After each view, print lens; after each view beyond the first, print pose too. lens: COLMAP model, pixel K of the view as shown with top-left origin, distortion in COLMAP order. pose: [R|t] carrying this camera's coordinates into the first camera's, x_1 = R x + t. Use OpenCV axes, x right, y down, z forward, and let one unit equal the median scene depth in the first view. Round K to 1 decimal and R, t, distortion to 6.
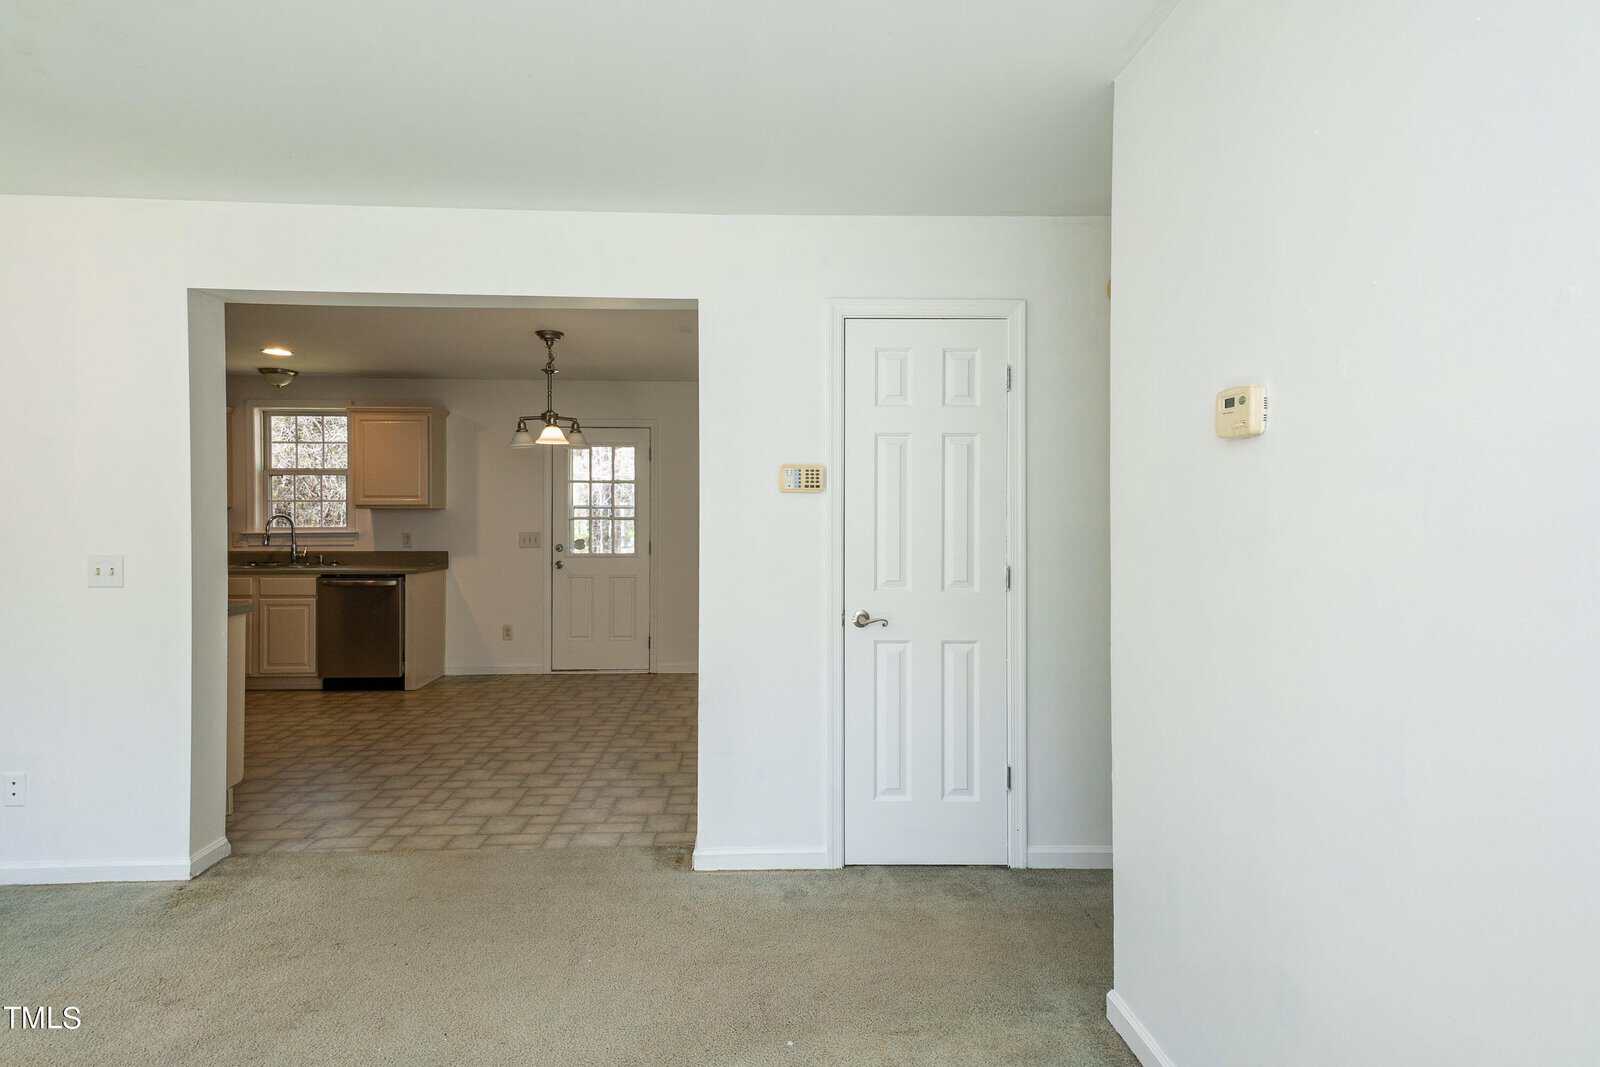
lens RADIAL K [[921.1, 0, 798.6], [0, 921.1, 521.7], [0, 0, 1]] dist [0.058905, 0.001416]
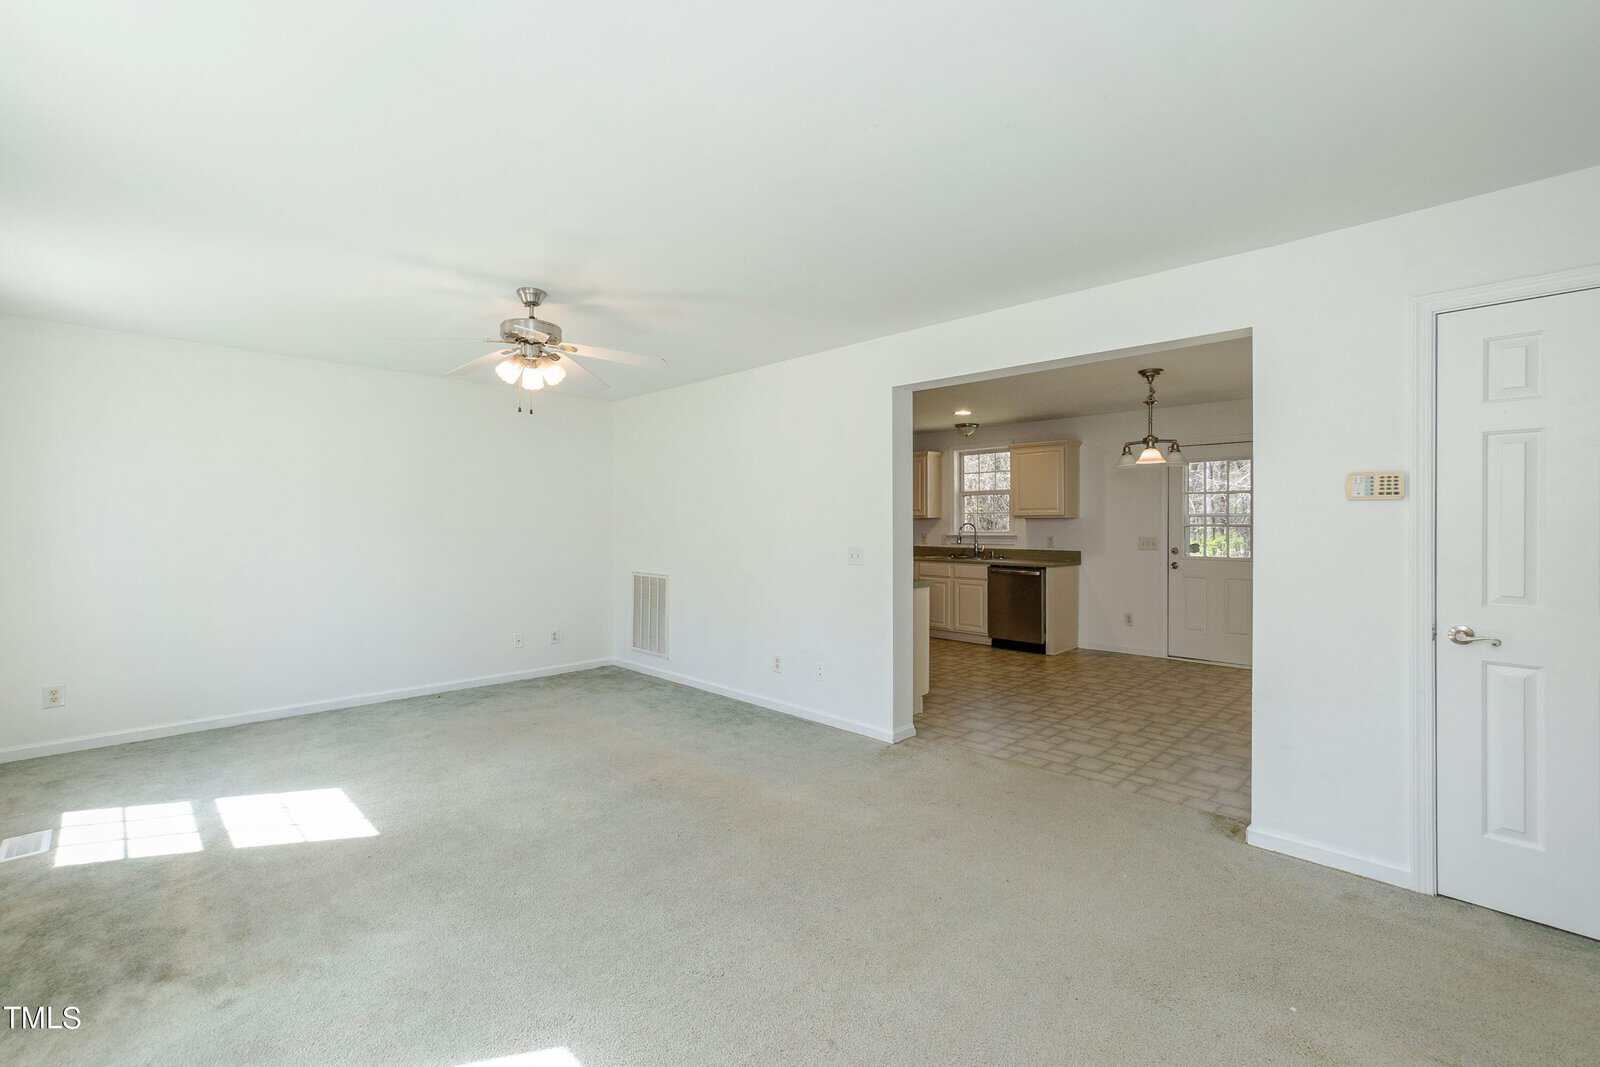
lens RADIAL K [[921.1, 0, 798.6], [0, 921.1, 521.7], [0, 0, 1]] dist [0.058905, 0.001416]
pose [[0.637397, -0.001297, -0.770534, 0.387910], [-0.002756, 0.999988, -0.003963, -0.002752], [0.770530, 0.004650, 0.637386, -0.121069]]
